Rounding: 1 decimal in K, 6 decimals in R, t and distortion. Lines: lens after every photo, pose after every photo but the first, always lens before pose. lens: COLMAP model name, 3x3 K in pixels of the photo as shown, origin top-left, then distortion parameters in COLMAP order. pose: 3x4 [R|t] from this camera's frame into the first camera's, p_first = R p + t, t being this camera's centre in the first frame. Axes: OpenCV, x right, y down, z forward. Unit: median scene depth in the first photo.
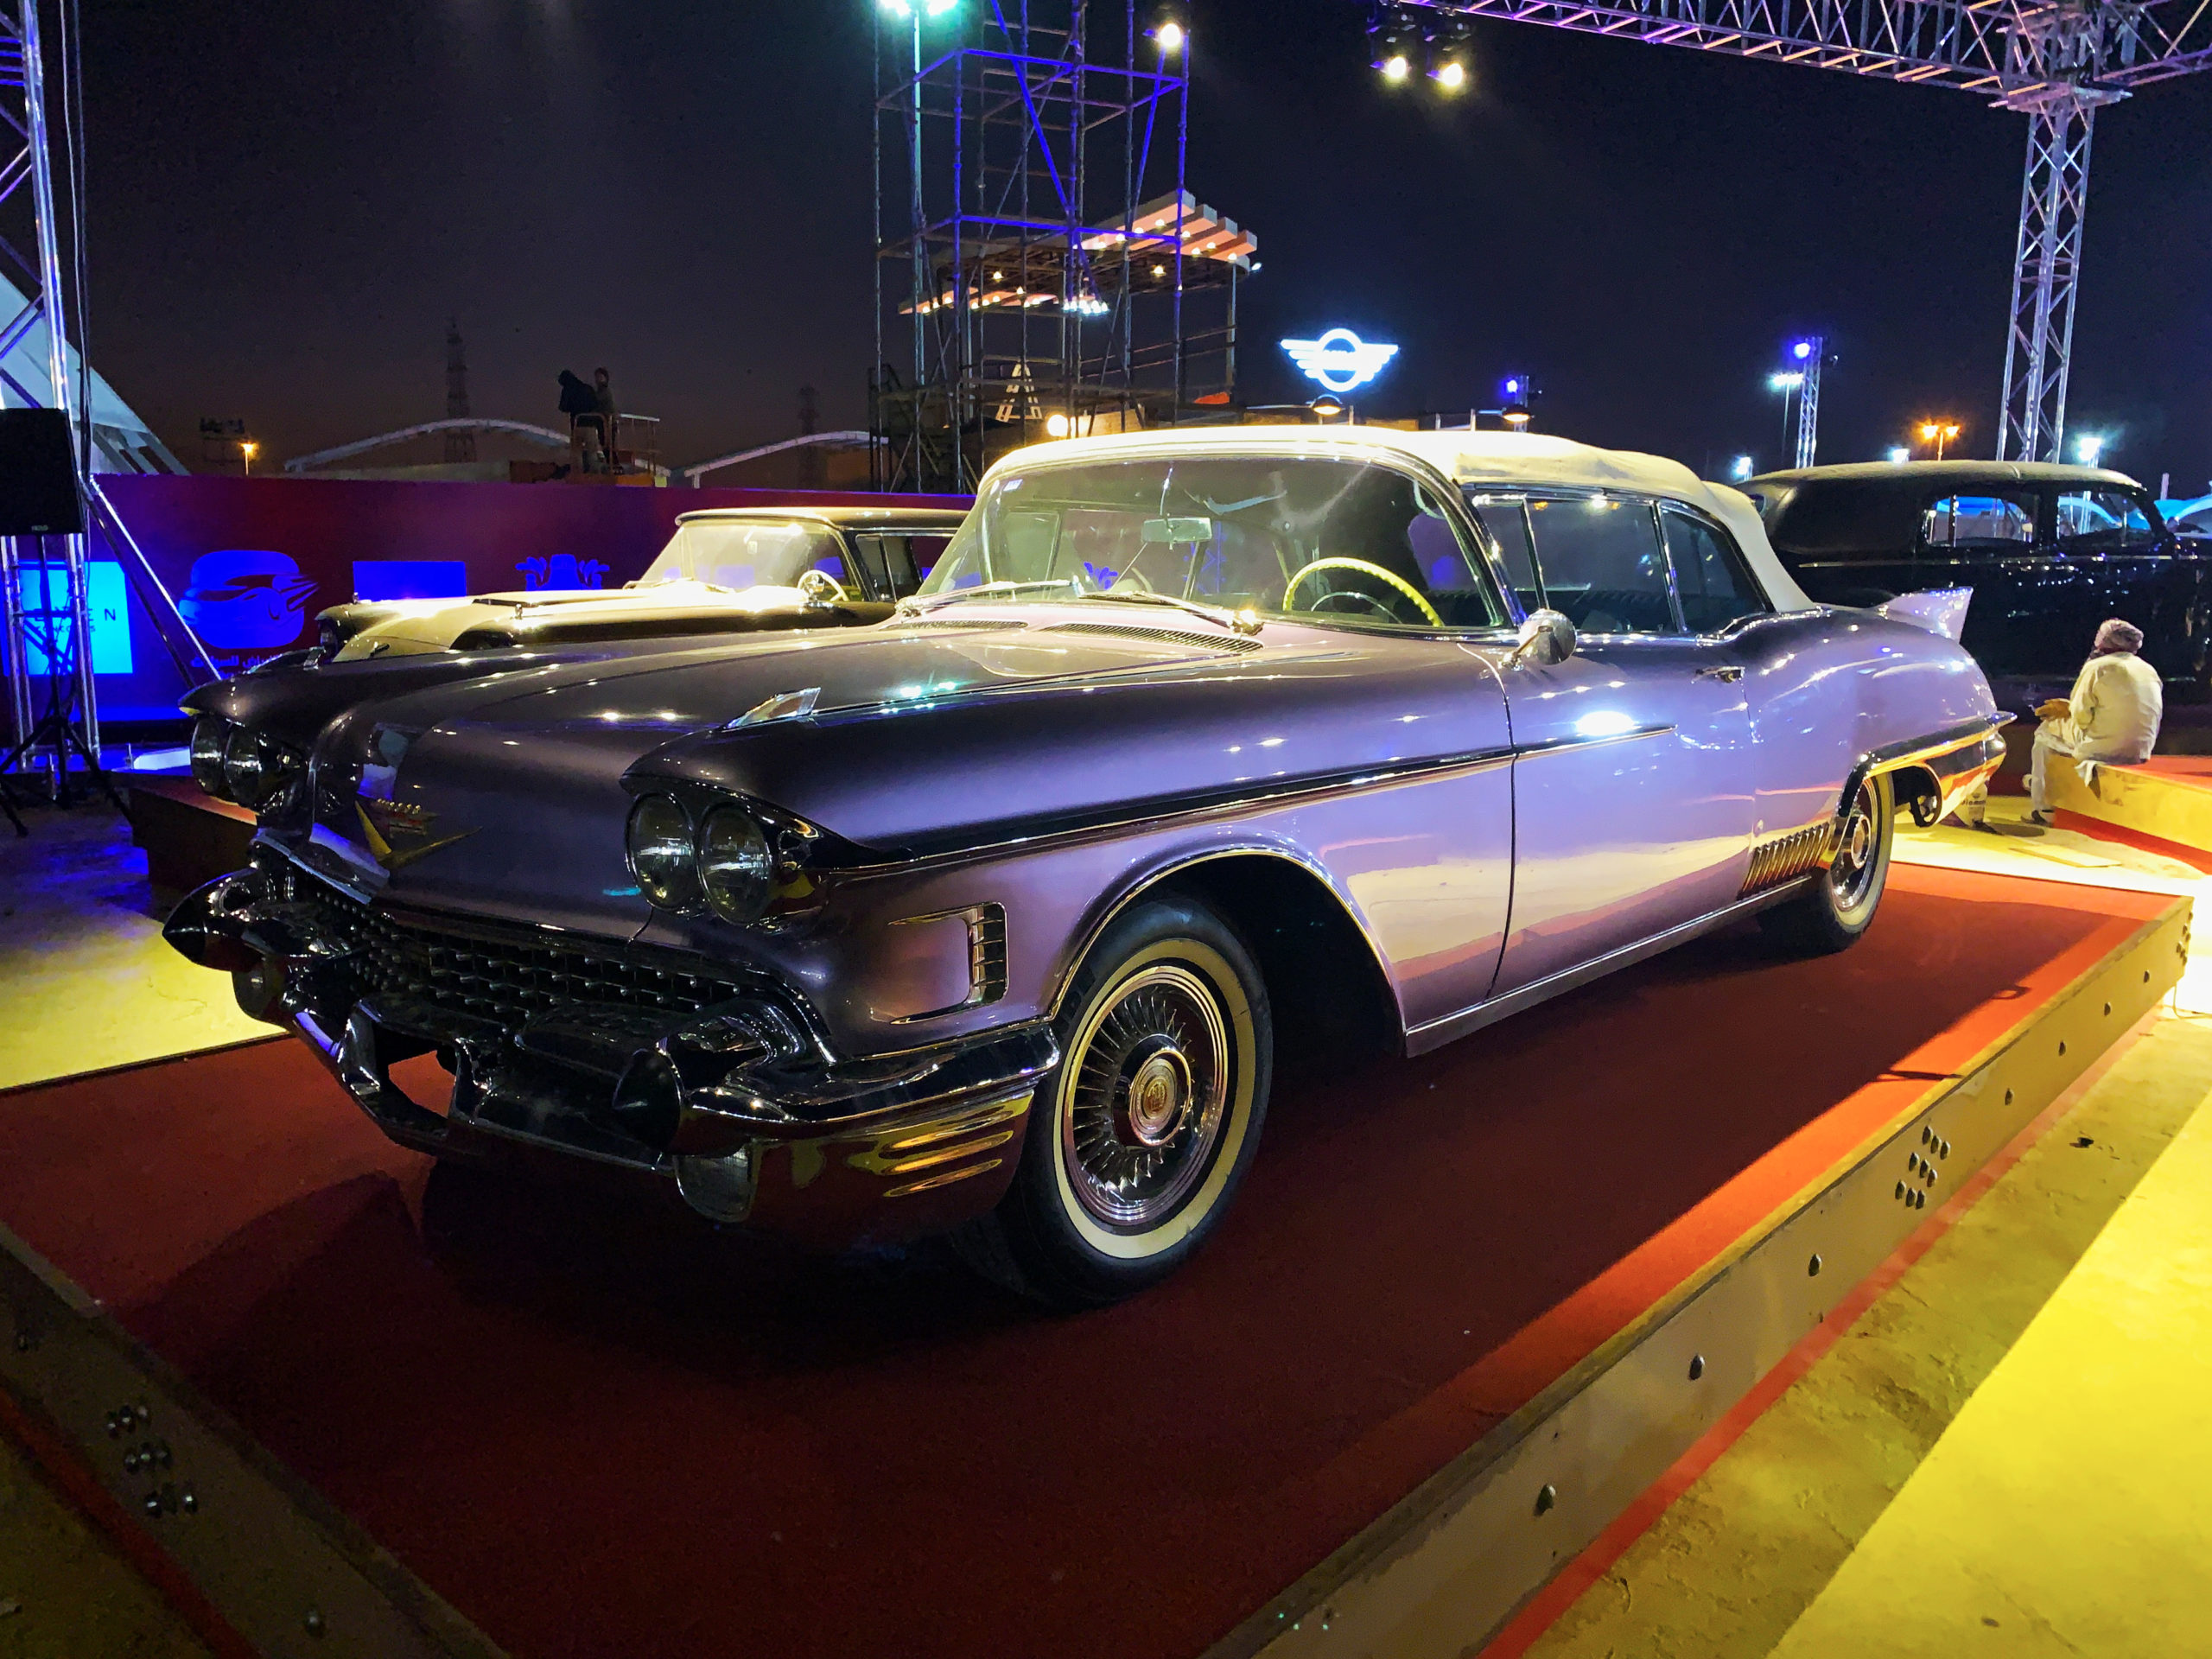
lens RADIAL K [[1681.7, 0, 1106.0], [0, 1681.7, 829.5], [0, 0, 1]] dist [0.021441, -0.009221]
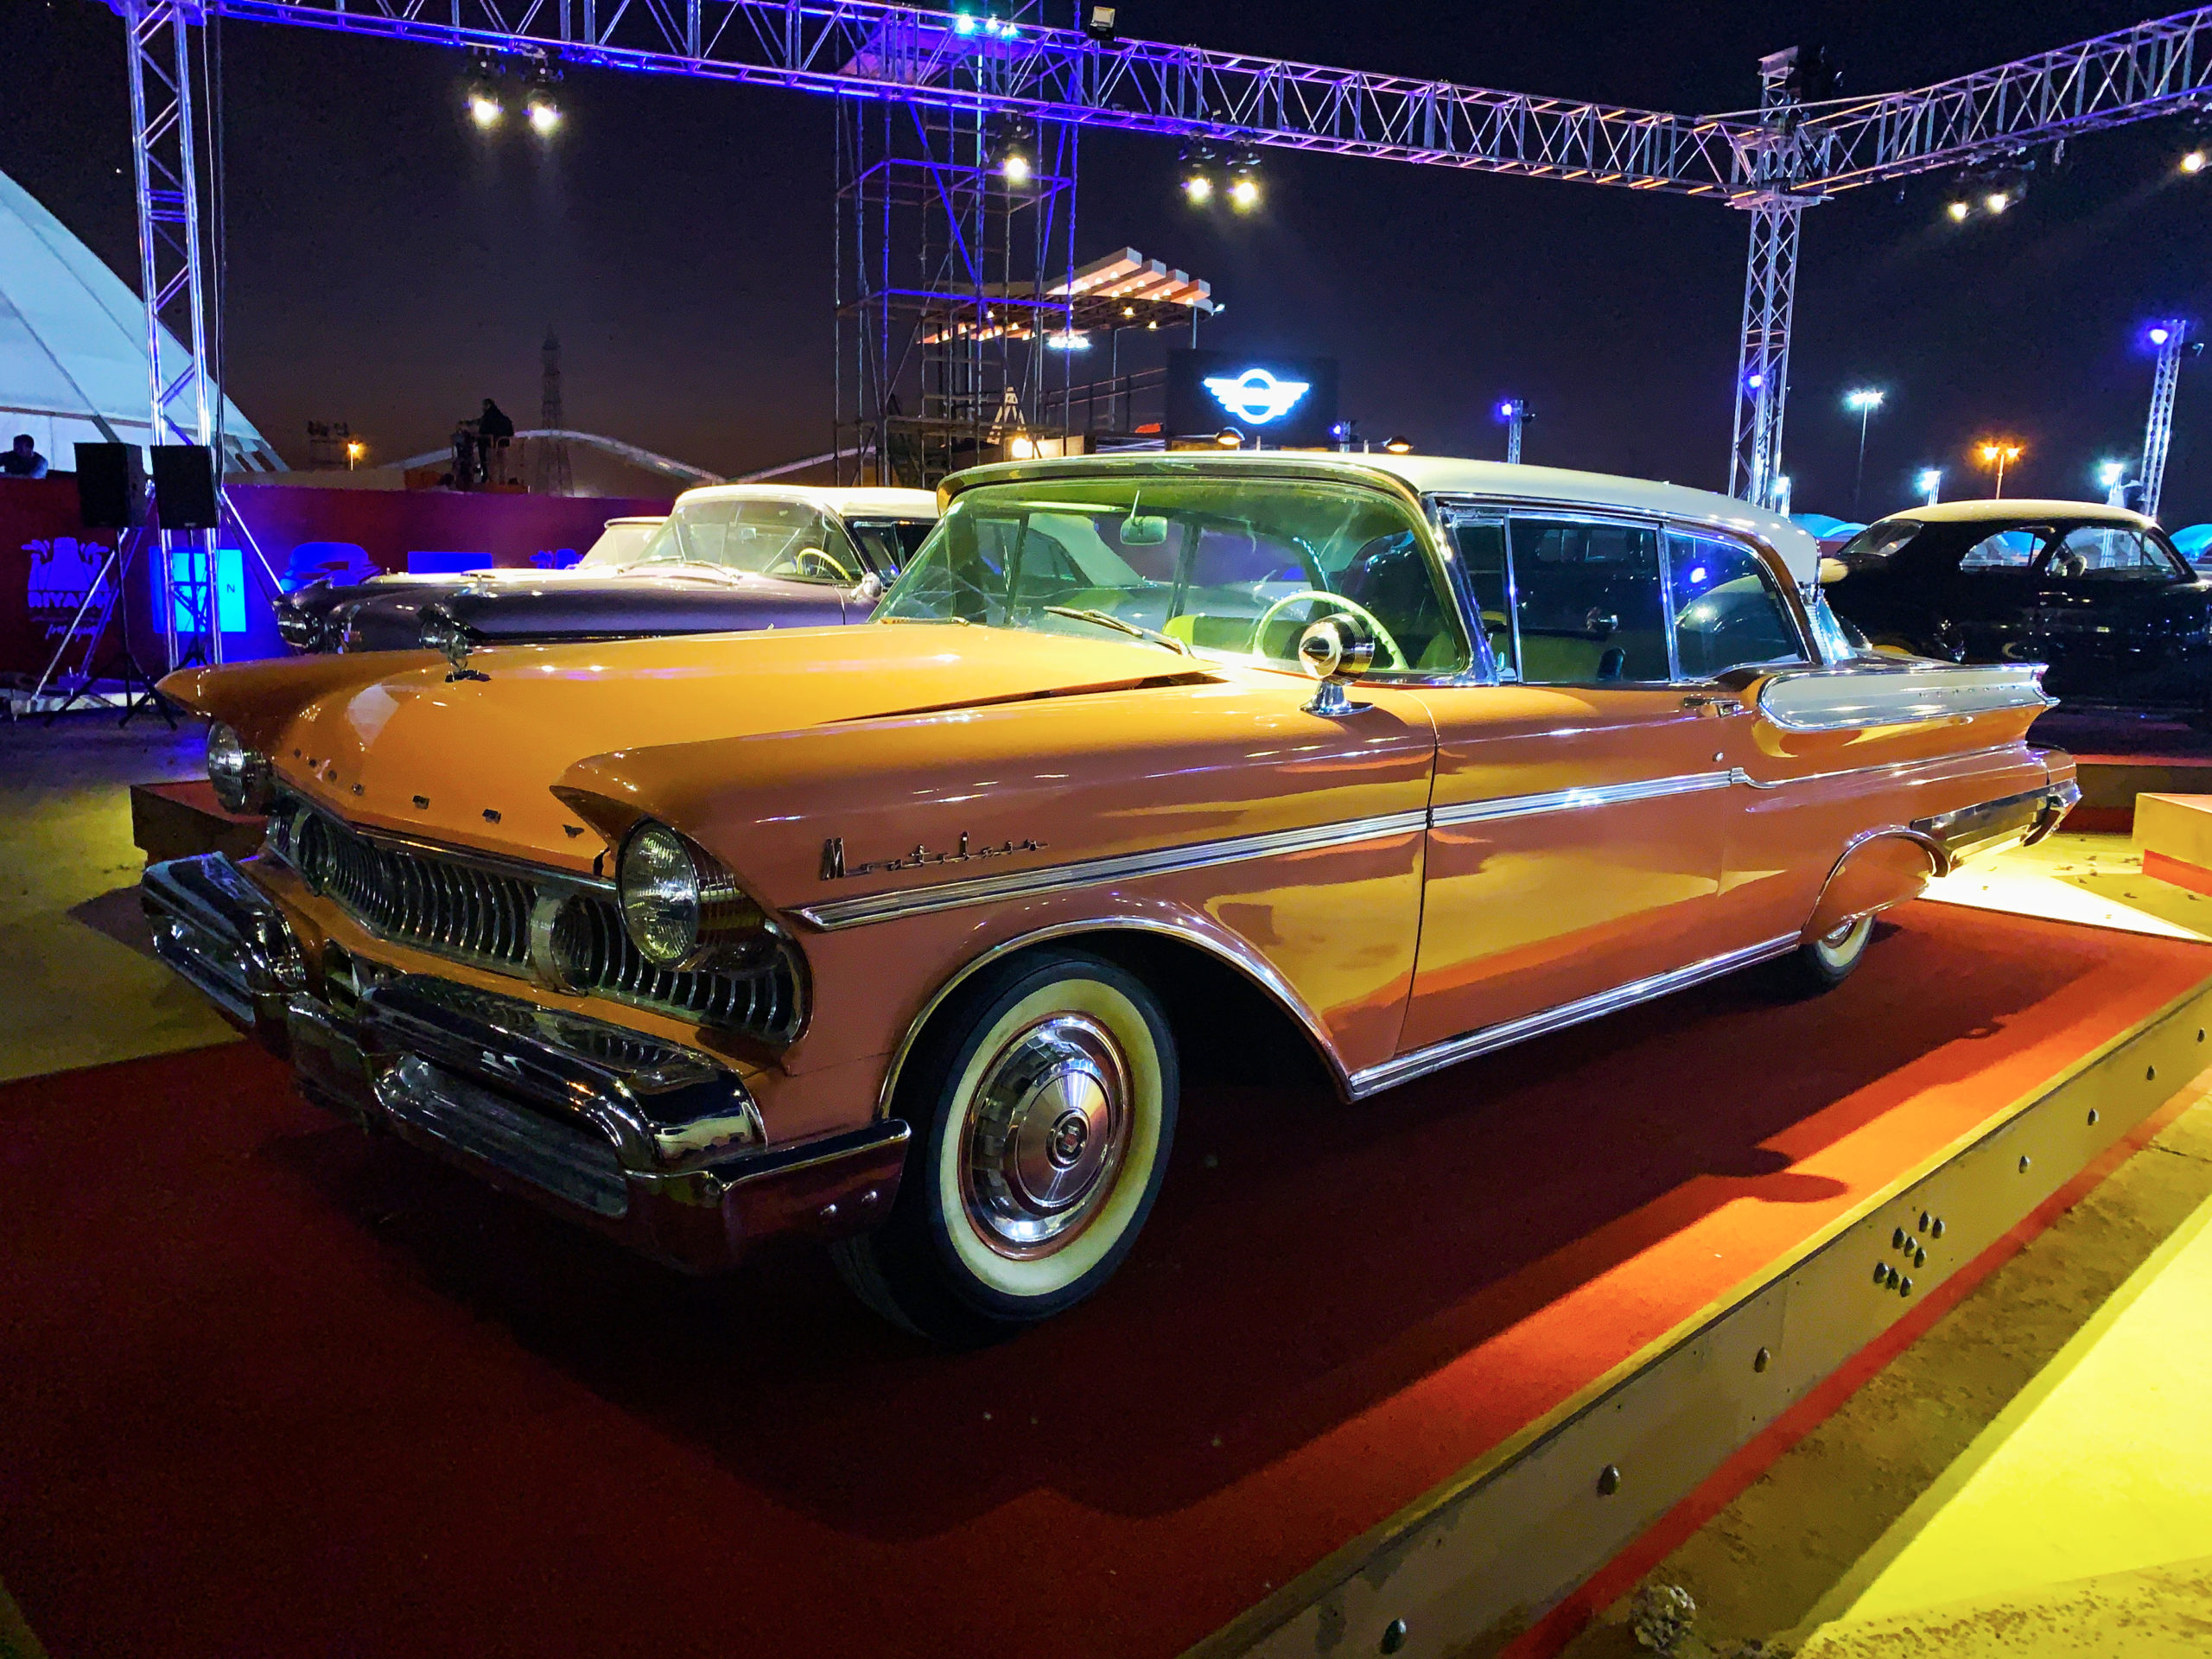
lens RADIAL K [[1688.0, 0, 1106.0], [0, 1688.0, 829.5], [0, 0, 1]] dist [0.031142, -0.032765]
pose [[0.998588, 0.022522, -0.048118, 0.099372], [-0.022810, 0.999725, -0.005435, 0.031150], [0.047982, 0.006525, 0.998827, -0.177546]]
